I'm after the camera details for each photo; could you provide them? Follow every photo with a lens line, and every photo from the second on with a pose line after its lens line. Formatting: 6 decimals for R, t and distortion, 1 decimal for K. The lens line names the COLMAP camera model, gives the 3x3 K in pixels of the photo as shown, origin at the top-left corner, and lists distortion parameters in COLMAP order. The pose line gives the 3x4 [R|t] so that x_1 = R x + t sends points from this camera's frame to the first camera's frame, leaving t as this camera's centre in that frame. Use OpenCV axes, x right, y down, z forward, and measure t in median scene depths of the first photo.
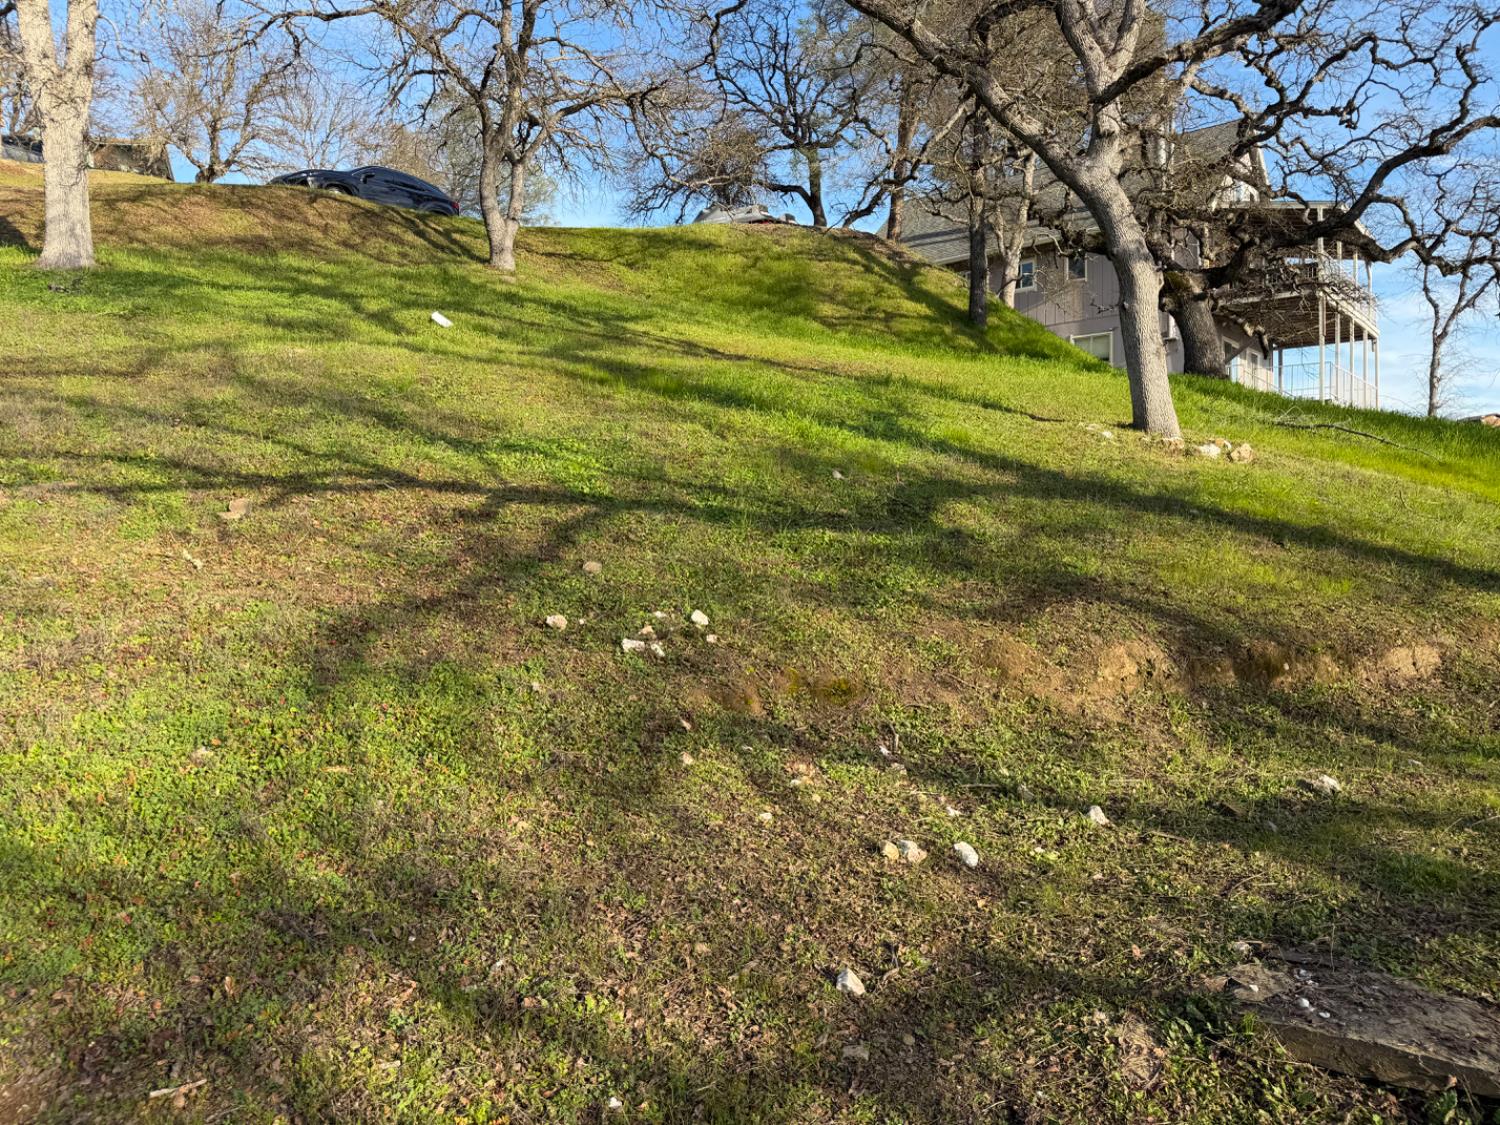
lens RADIAL K [[1038.2, 0, 750.0], [0, 1038.2, 562.5], [0, 0, 1]] dist [-0.010872, 0.005310]
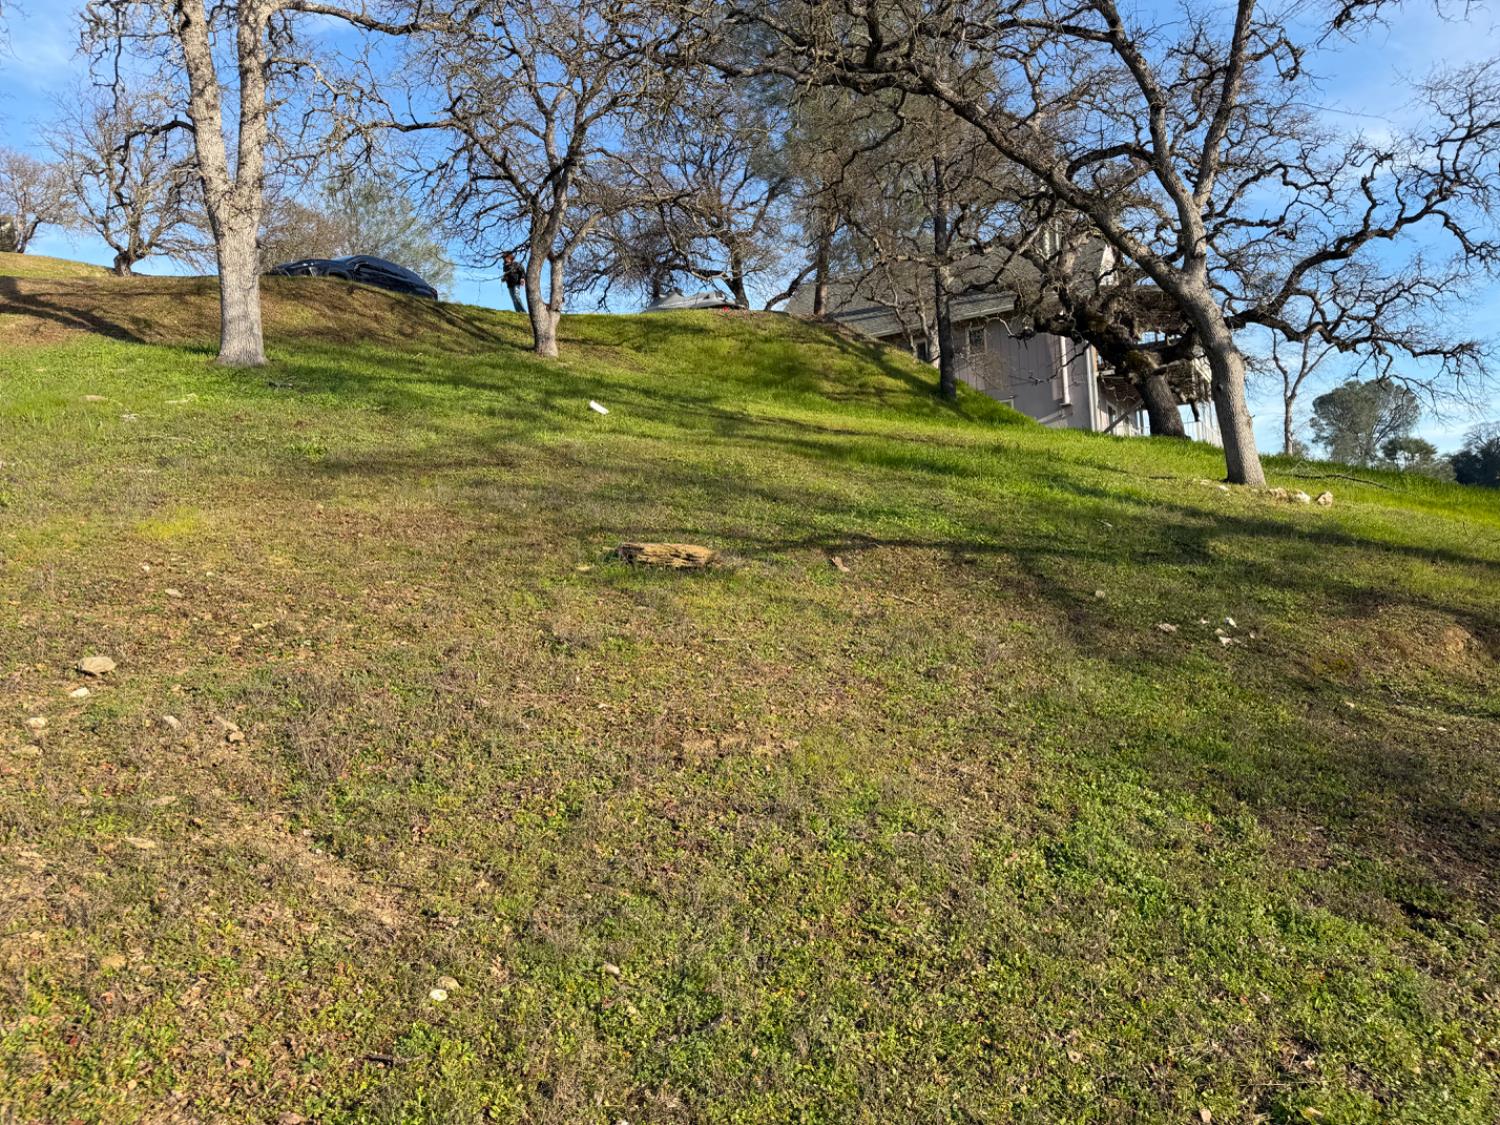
lens RADIAL K [[1027.0, 0, 750.0], [0, 1027.0, 562.5], [0, 0, 1]] dist [-0.000516, -0.006195]
pose [[0.985414, -0.045231, 0.164053, -0.232947], [0.055234, 0.996849, -0.056929, 0.003990], [-0.160962, 0.065160, 0.984807, -0.075500]]
